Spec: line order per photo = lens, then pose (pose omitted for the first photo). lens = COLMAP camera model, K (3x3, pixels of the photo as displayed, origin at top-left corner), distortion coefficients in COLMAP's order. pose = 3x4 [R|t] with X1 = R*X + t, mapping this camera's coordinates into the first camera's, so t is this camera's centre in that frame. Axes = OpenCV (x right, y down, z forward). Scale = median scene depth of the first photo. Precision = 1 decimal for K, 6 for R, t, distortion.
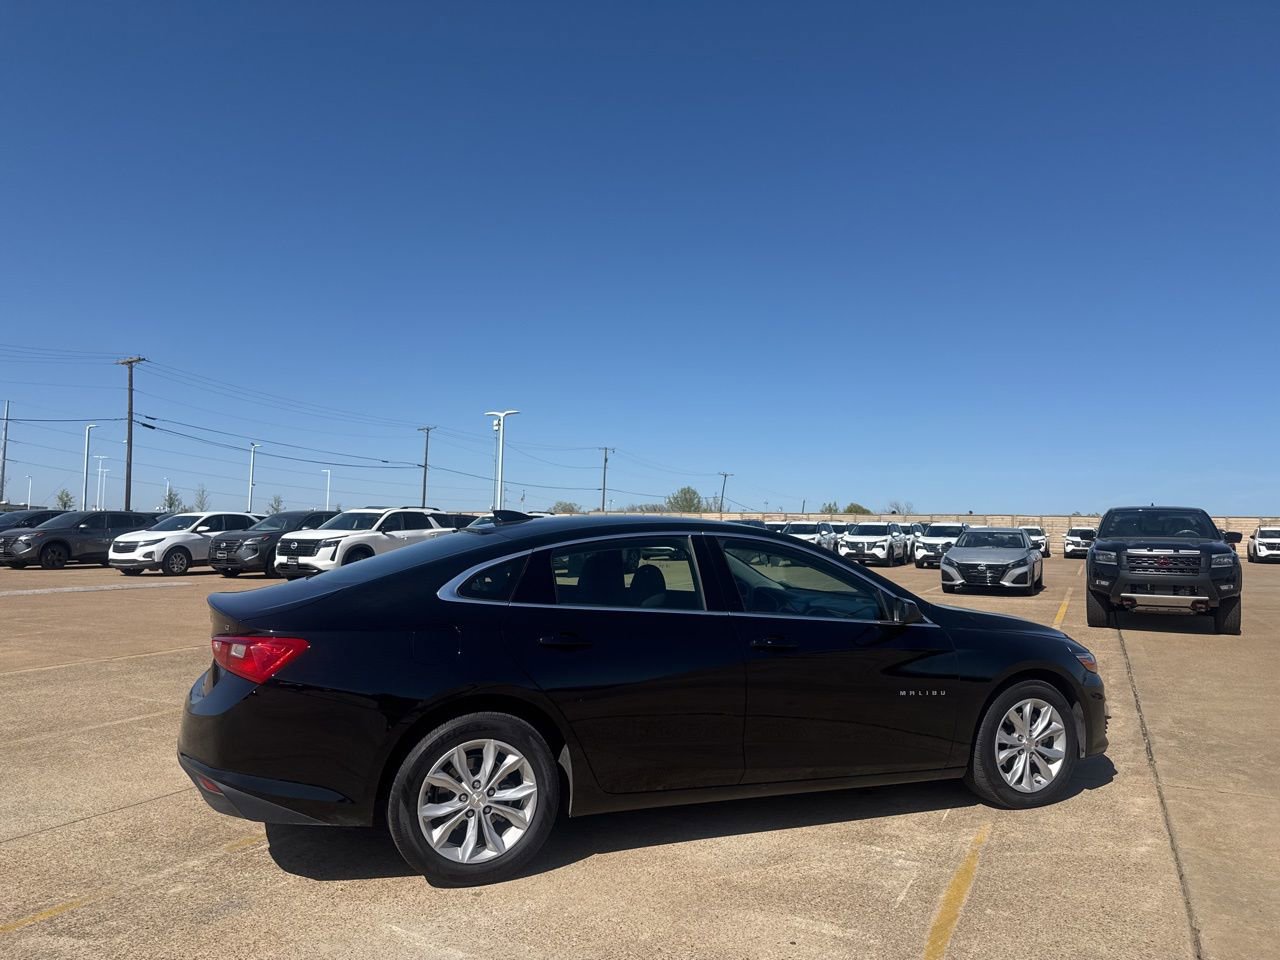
lens RADIAL K [[898.1, 0, 637.1], [0, 898.1, 476.7], [0, 0, 1]] dist [0.034638, -0.046129]
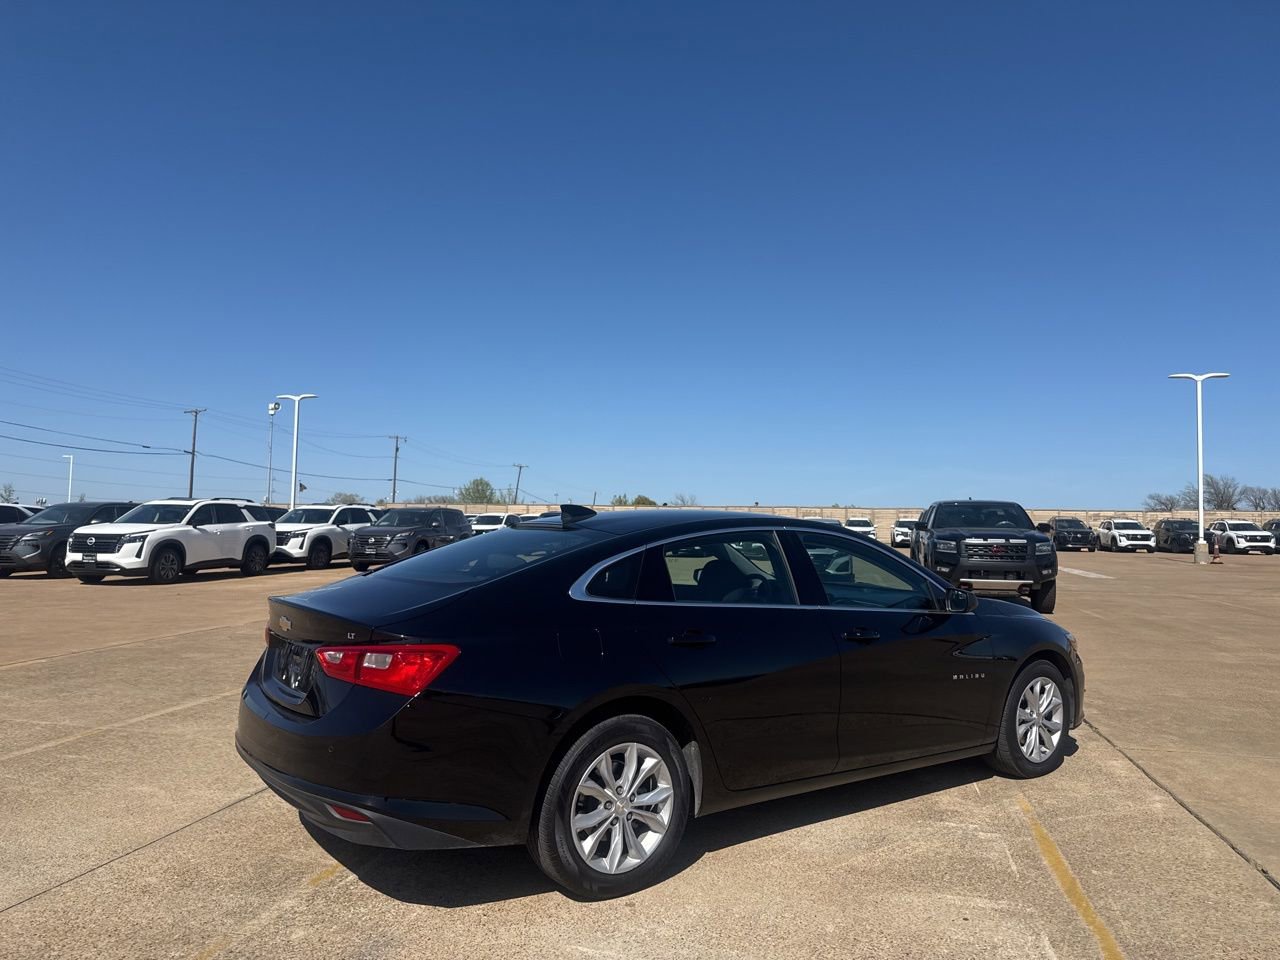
lens RADIAL K [[898.1, 0, 639.4], [0, 898.1, 480.5], [0, 0, 1]] dist [0.034638, -0.046129]
pose [[0.971201, 0.008852, 0.238096, -0.335520], [-0.012064, 0.999855, 0.012038, -0.000944], [-0.237955, -0.014564, 0.971167, 0.058666]]
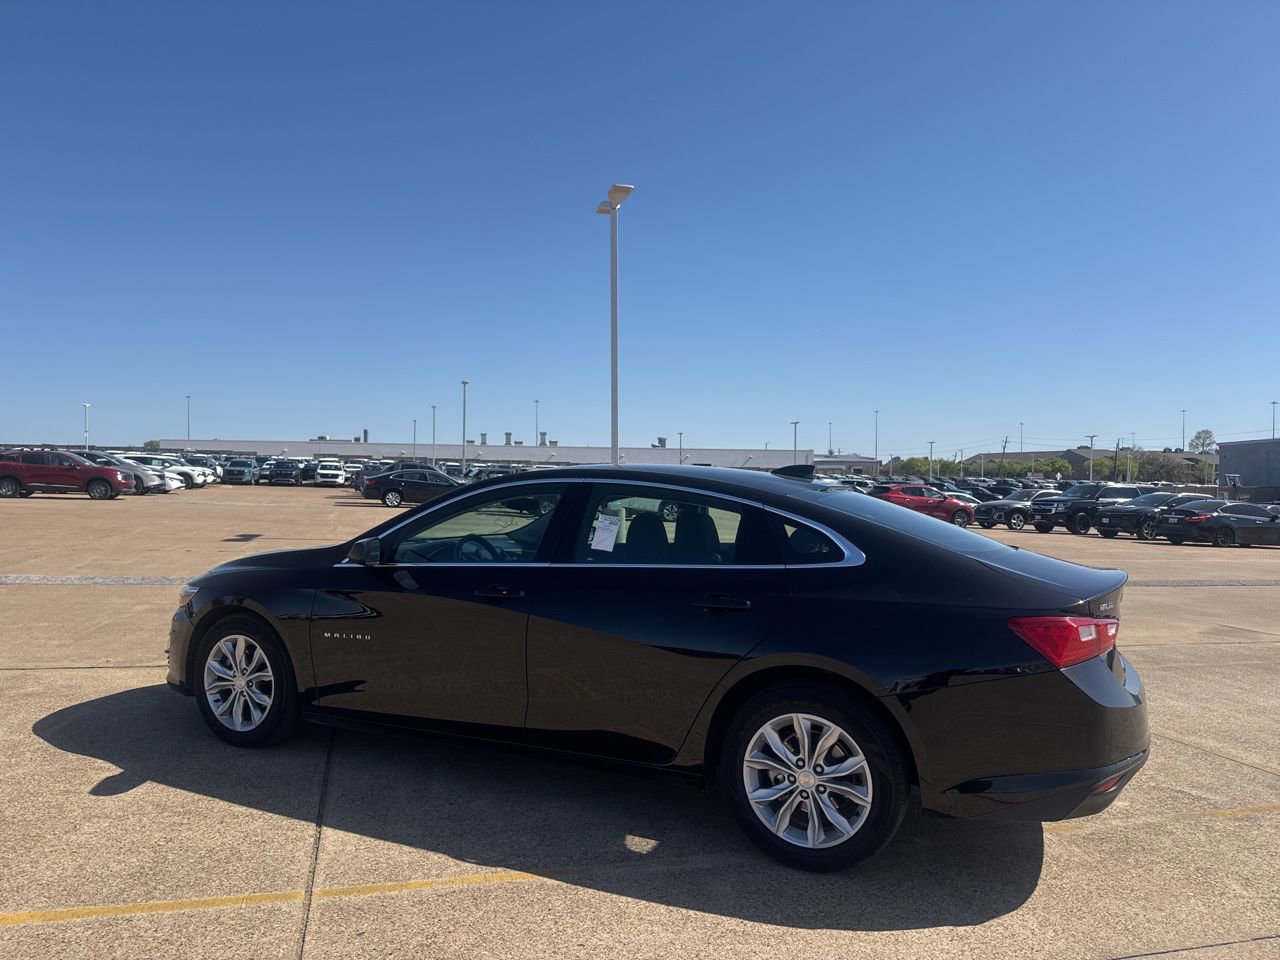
lens RADIAL K [[898.1, 0, 649.7], [0, 898.1, 494.2], [0, 0, 1]] dist [0.034638, -0.046129]
pose [[-0.681773, -0.046098, 0.730110, -0.779970], [-0.081069, 0.996627, -0.012776, 0.101608], [-0.727058, -0.067900, -0.683211, 1.909751]]
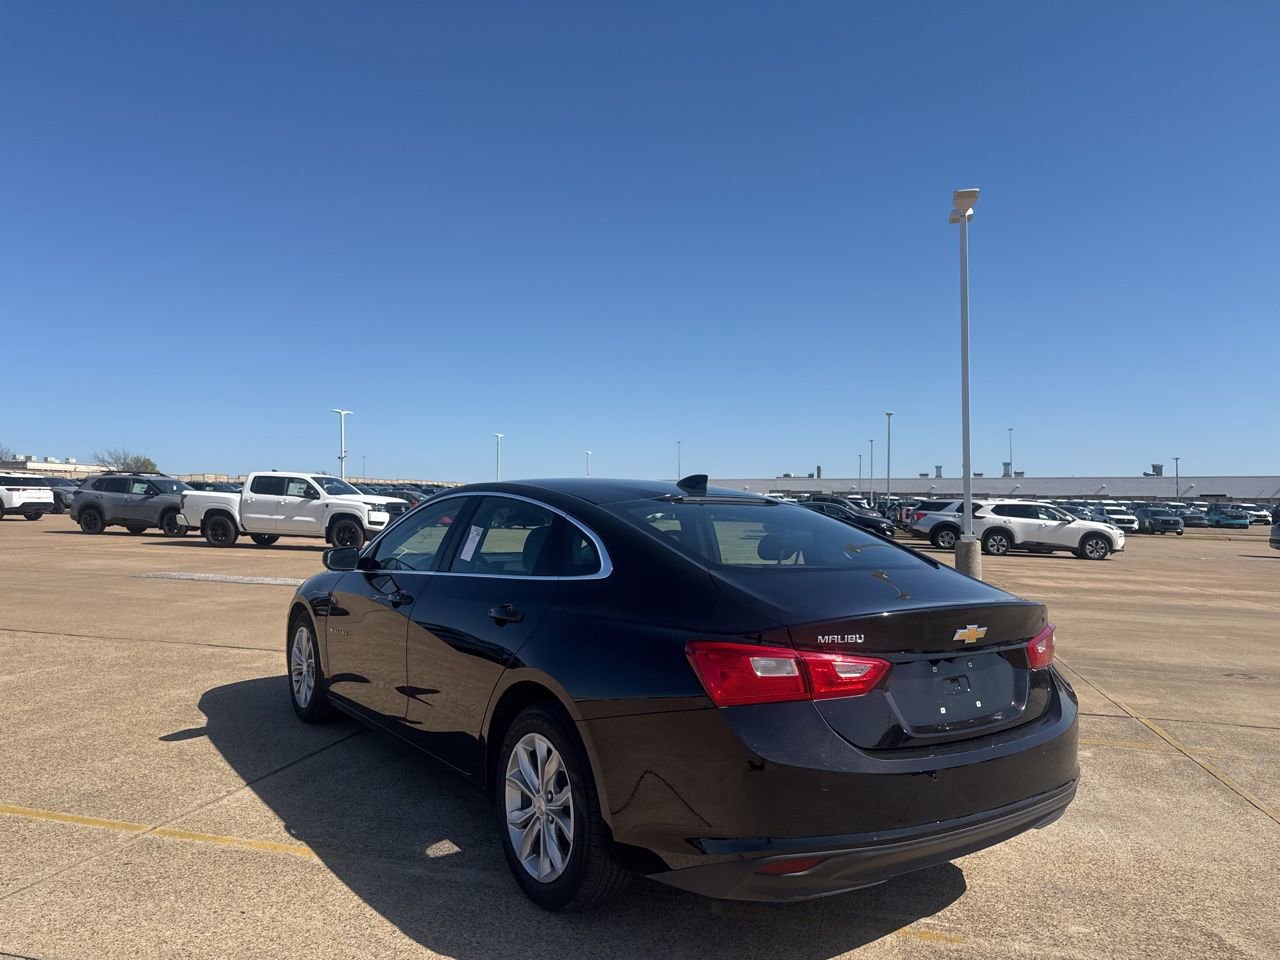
lens RADIAL K [[898.1, 0, 635.8], [0, 898.1, 498.8], [0, 0, 1]] dist [0.034638, -0.046129]
pose [[-0.227813, -0.015660, 0.973579, -1.037905], [-0.082480, 0.996587, -0.003270, 0.075361], [-0.970205, -0.081046, -0.228327, 1.370836]]
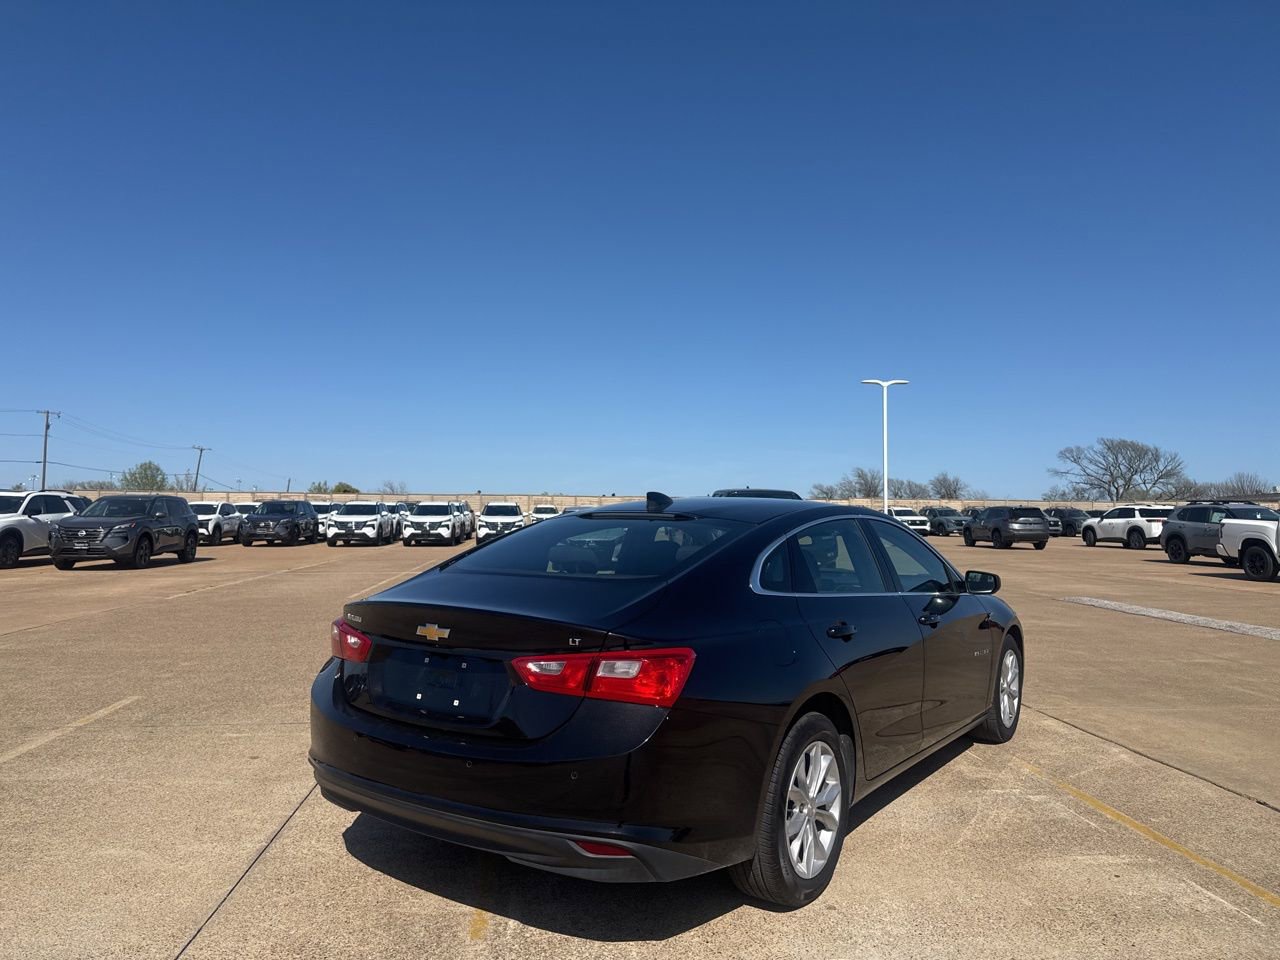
lens RADIAL K [[898.1, 0, 636.3], [0, 898.1, 475.5], [0, 0, 1]] dist [0.034638, -0.046129]
pose [[0.843717, 0.015522, 0.536564, -0.710216], [-0.026907, 0.999548, 0.013394, 0.010845], [-0.536114, -0.025738, 0.843753, 0.283124]]
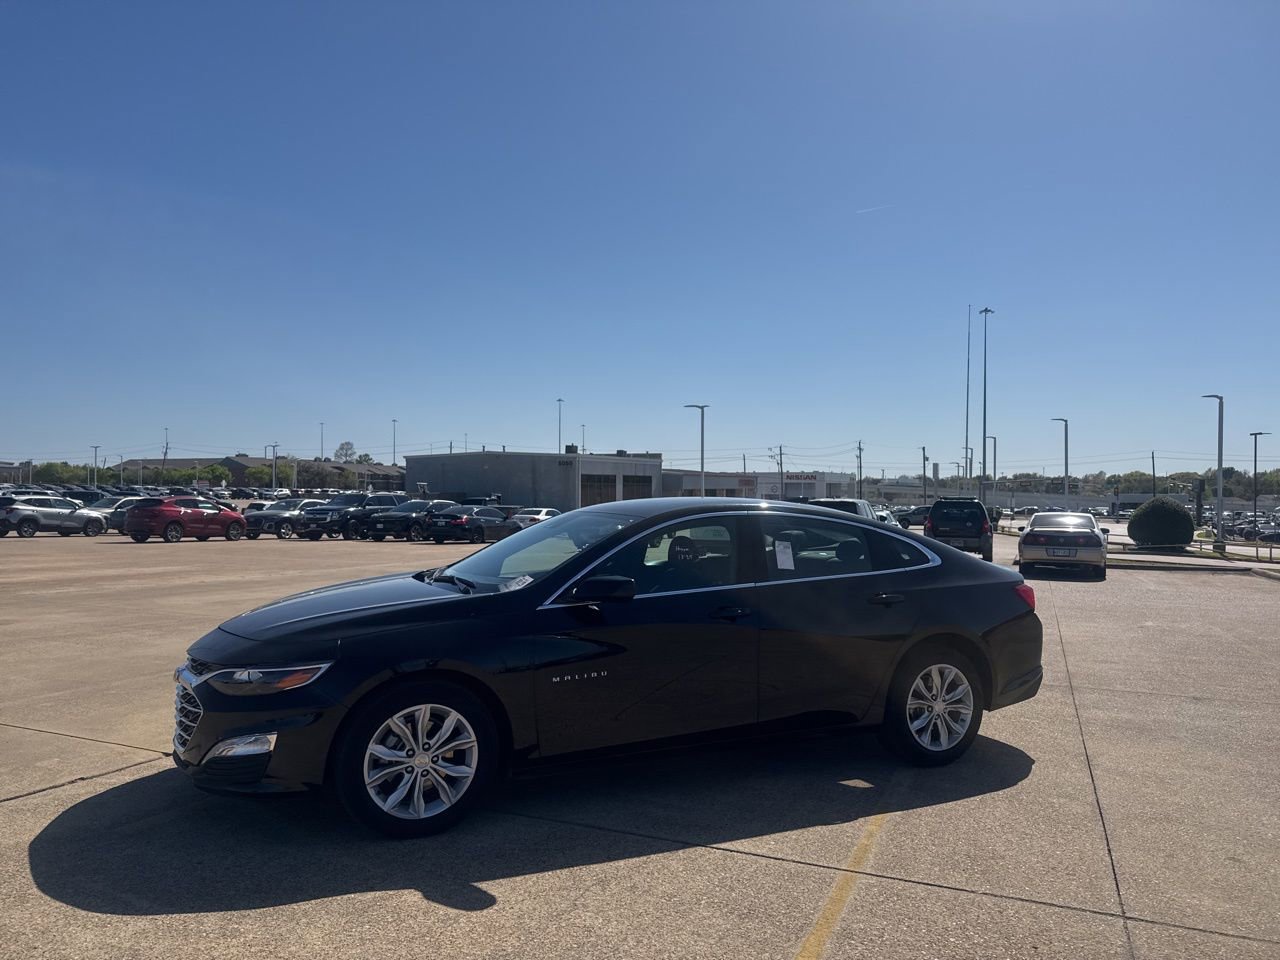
lens RADIAL K [[898.1, 0, 637.6], [0, 898.1, 479.2], [0, 0, 1]] dist [0.034638, -0.046129]
pose [[-0.998110, -0.030043, -0.053615, 0.162121], [-0.025337, 0.995938, -0.086403, 0.139741], [0.055993, -0.084881, -0.994817, 2.459013]]
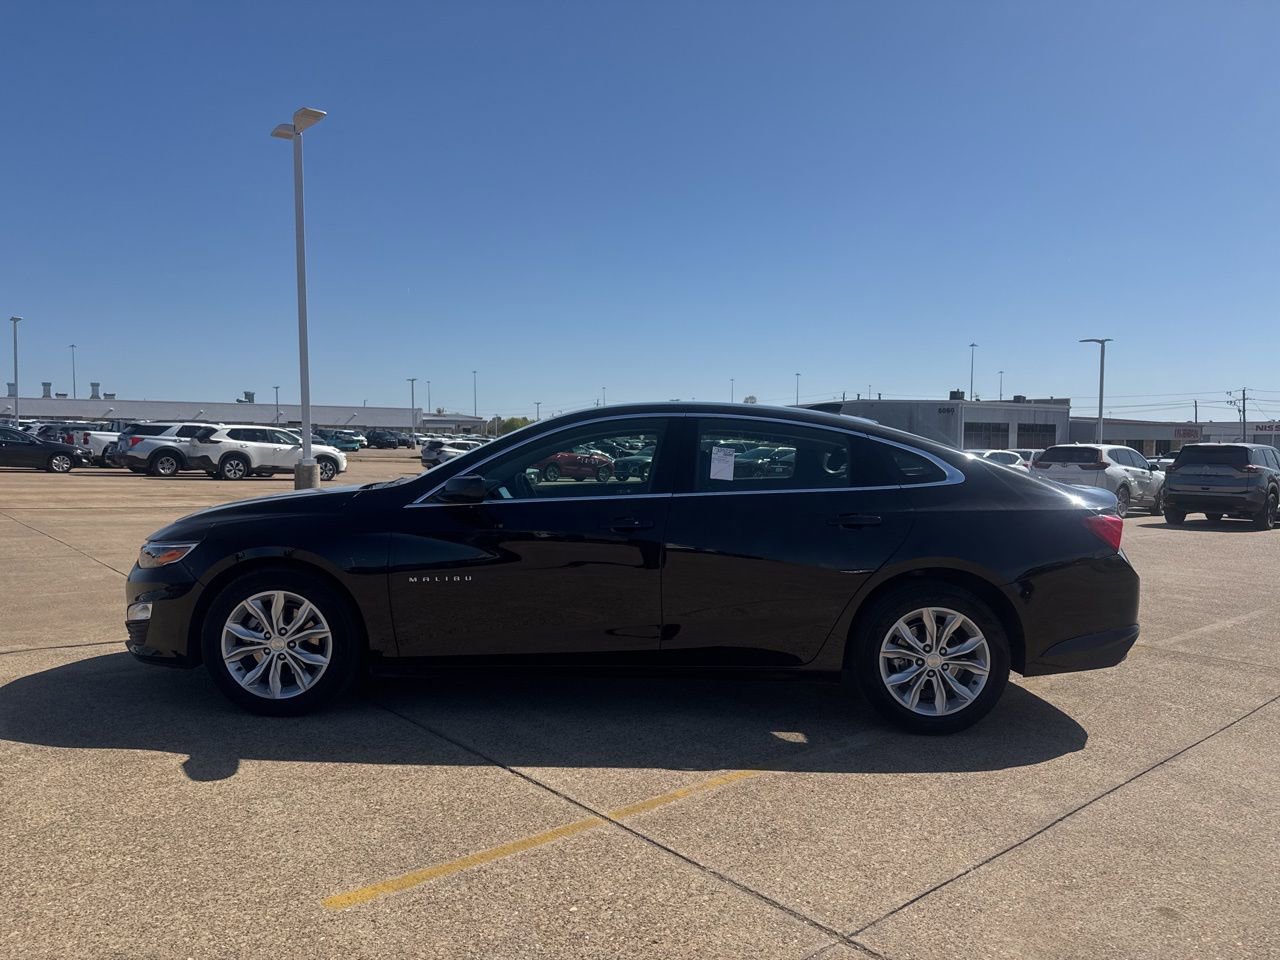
lens RADIAL K [[898.1, 0, 644.6], [0, 898.1, 496.5], [0, 0, 1]] dist [0.034638, -0.046129]
pose [[-0.926845, -0.055677, 0.371292, -0.372617], [-0.058448, 0.998283, 0.003797, 0.170035], [-0.370866, -0.018182, -0.928508, 2.250055]]
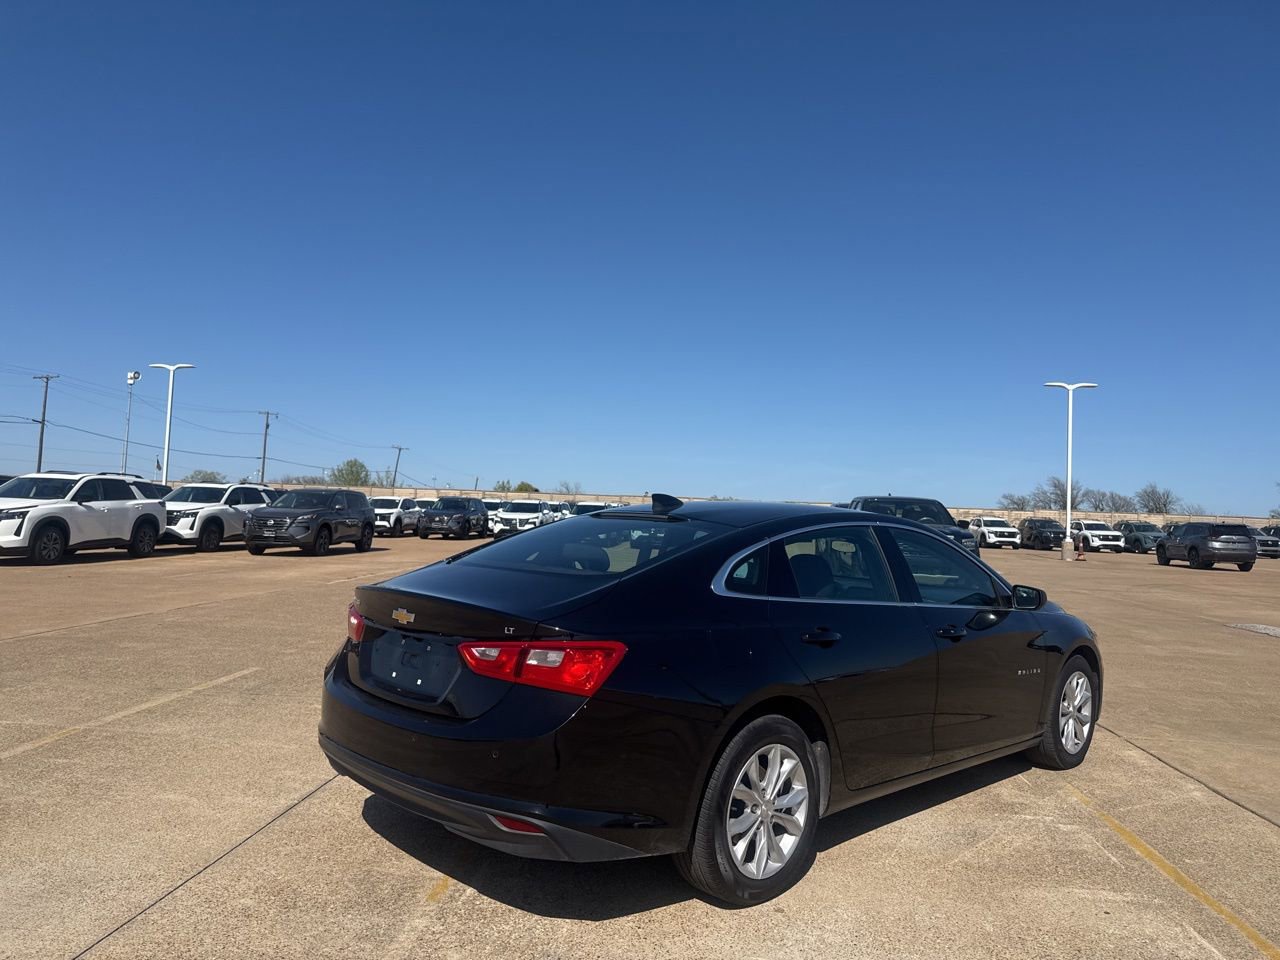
lens RADIAL K [[898.1, 0, 641.2], [0, 898.1, 473.2], [0, 0, 1]] dist [0.034638, -0.046129]
pose [[0.928845, 0.035524, 0.368760, -0.559738], [-0.043585, 0.998958, 0.013550, 0.005230], [-0.367895, -0.028659, 0.929426, 0.168653]]
